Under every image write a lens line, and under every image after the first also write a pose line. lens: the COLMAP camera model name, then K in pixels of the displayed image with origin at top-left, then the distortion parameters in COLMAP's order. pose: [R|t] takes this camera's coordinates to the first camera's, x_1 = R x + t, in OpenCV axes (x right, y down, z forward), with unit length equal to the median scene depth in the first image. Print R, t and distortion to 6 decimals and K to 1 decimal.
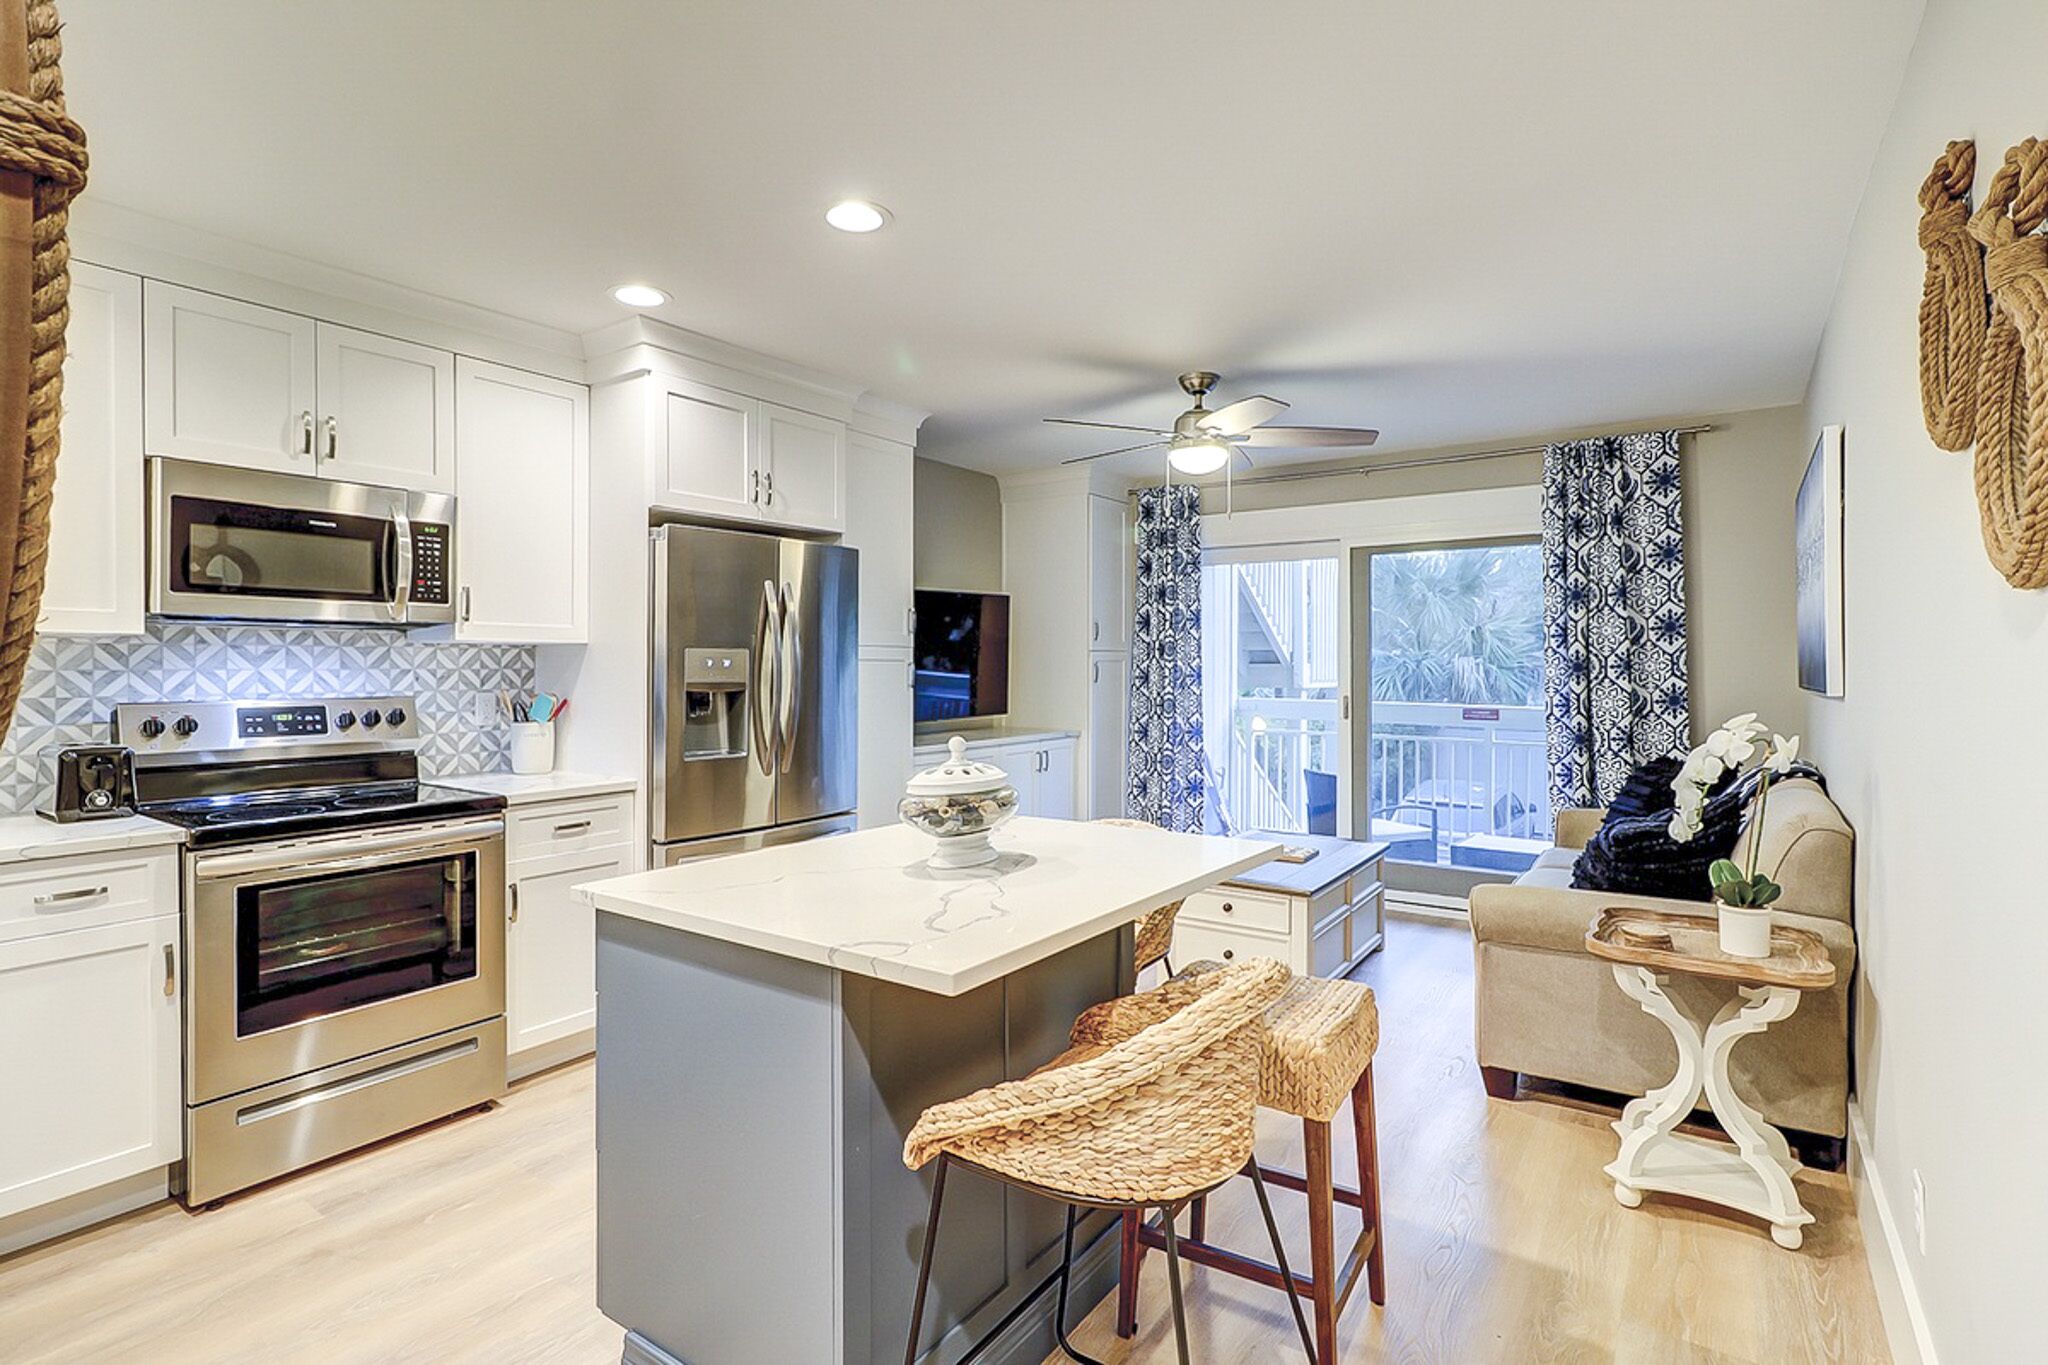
lens RADIAL K [[982.9, 0, 1036.3], [0, 982.9, 660.1], [0, 0, 1]] dist [0.001092, 0.001106]
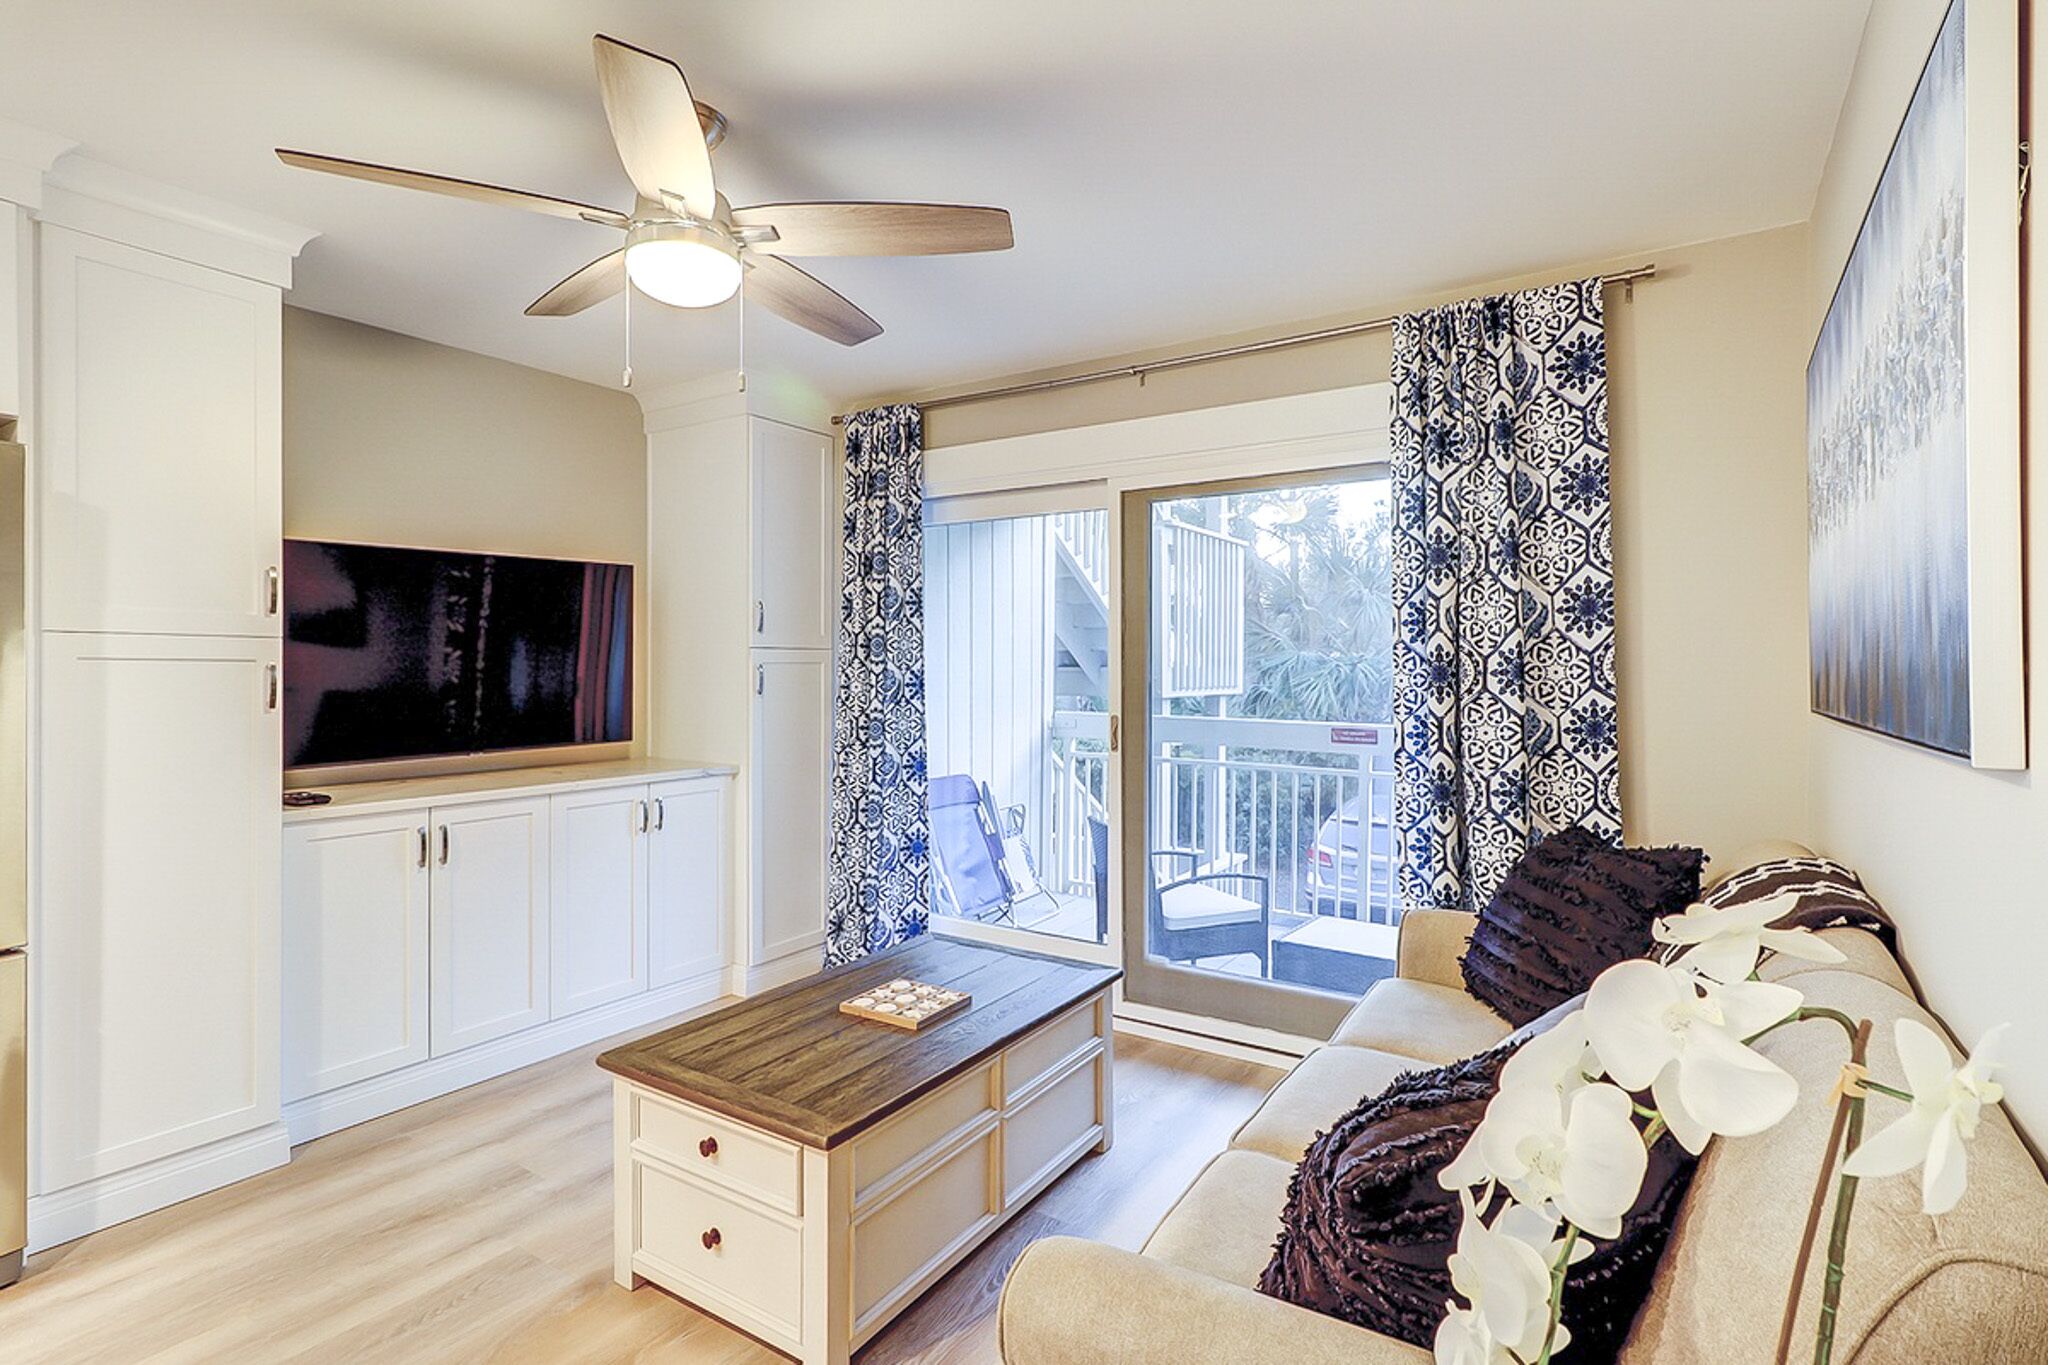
lens RADIAL K [[992.2, 0, 1017.4], [0, 992.2, 667.6], [0, 0, 1]] dist [-0.000503, 0.000031]
pose [[0.999781, 0.001069, 0.020884, 0.277819], [-0.001165, 0.999989, 0.004627, 0.000969], [-0.020879, -0.004650, 0.999771, 0.393849]]
